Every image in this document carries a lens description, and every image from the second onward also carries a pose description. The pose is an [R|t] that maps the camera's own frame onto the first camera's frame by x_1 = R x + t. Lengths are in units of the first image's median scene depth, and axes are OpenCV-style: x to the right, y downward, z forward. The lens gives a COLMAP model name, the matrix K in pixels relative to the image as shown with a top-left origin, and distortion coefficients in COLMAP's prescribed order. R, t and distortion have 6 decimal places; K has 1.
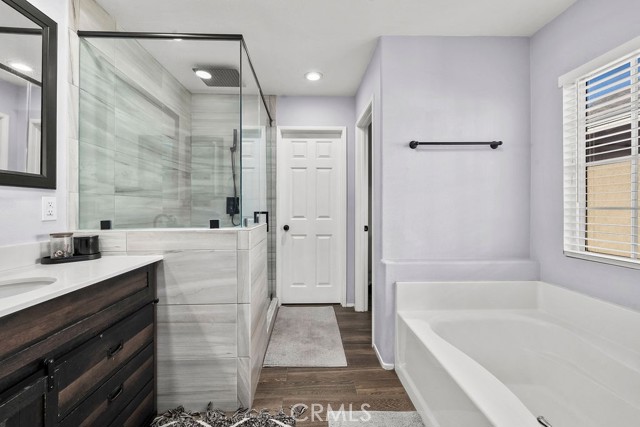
lens RADIAL K [[274.5, 0, 319.0], [0, 274.5, 208.8], [0, 0, 1]] dist [0.003521, 0.000292]
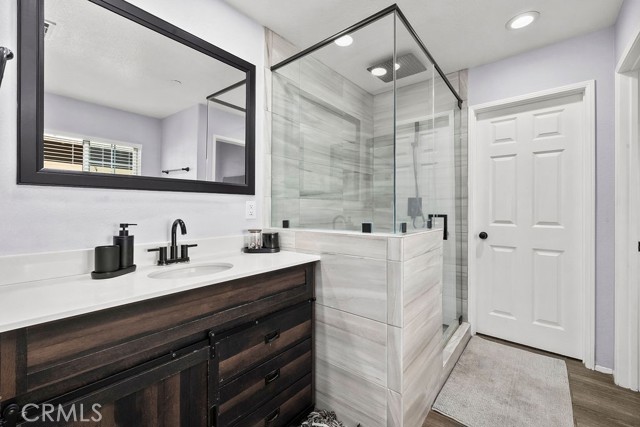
lens RADIAL K [[274.5, 0, 313.9], [0, 274.5, 208.0], [0, 0, 1]] dist [0.003521, 0.000292]
pose [[0.736786, 0.000870, -0.676125, 0.094834], [-0.004907, 0.999980, -0.004060, -0.004902], [0.676108, 0.006309, 0.736776, 0.200136]]
